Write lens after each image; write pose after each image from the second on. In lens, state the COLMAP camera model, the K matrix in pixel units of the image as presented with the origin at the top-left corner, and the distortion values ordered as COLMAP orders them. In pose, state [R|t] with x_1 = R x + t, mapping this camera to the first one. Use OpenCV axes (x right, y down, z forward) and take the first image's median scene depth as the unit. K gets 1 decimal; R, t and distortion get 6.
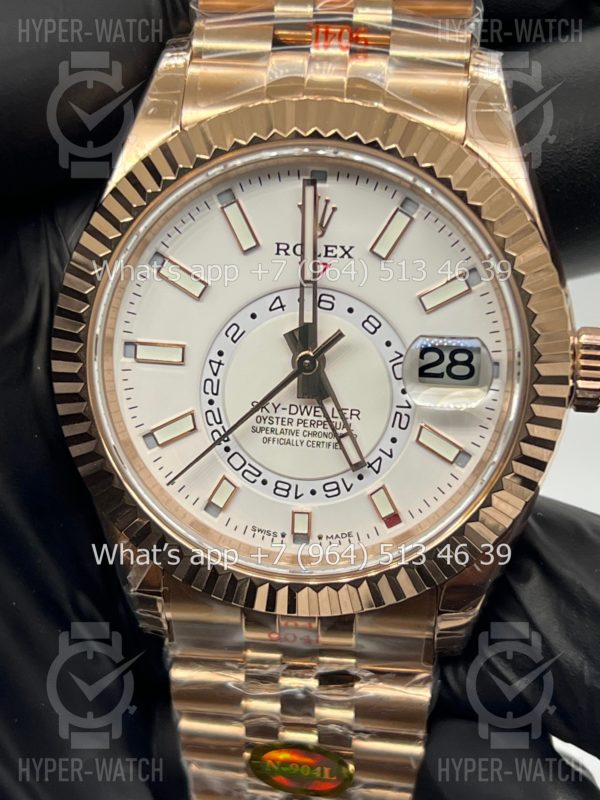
lens RADIAL K [[1907.3, 0, 301.3], [0, 1907.3, 397.9], [0, 0, 1]] dist [0.300934, 0.000000]
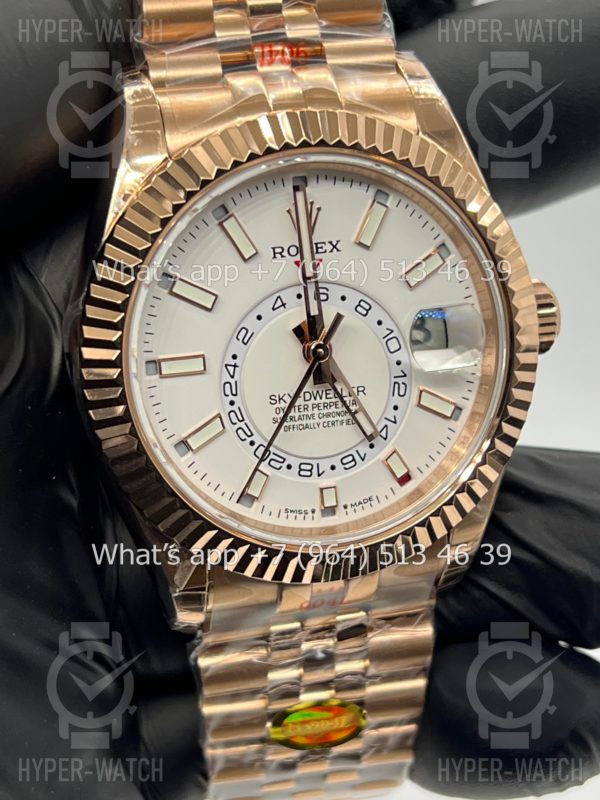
lens RADIAL K [[1907.3, 0, 299.9], [0, 1907.3, 405.6], [0, 0, 1]] dist [0.300934, 0.000000]
pose [[0.930414, -0.174692, 0.322199, -0.360596], [0.170497, 0.984487, 0.041432, -0.034577], [-0.324439, 0.016385, 0.945765, -0.032142]]
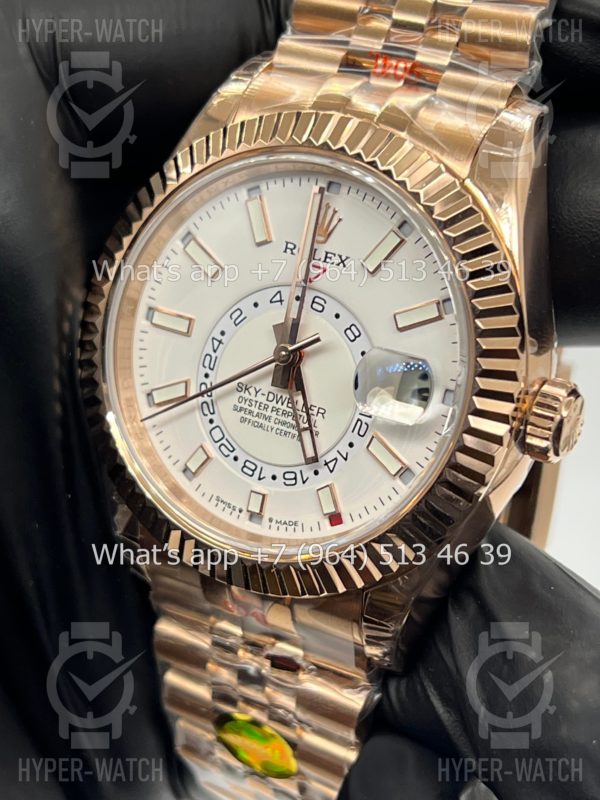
lens RADIAL K [[1907.3, 0, 302.1], [0, 1907.3, 396.8], [0, 0, 1]] dist [0.300934, 0.000000]
pose [[0.915989, 0.205579, -0.344532, 0.380891], [-0.226959, 0.973646, -0.022440, 0.026096], [0.330839, 0.098749, 0.938506, -0.000598]]
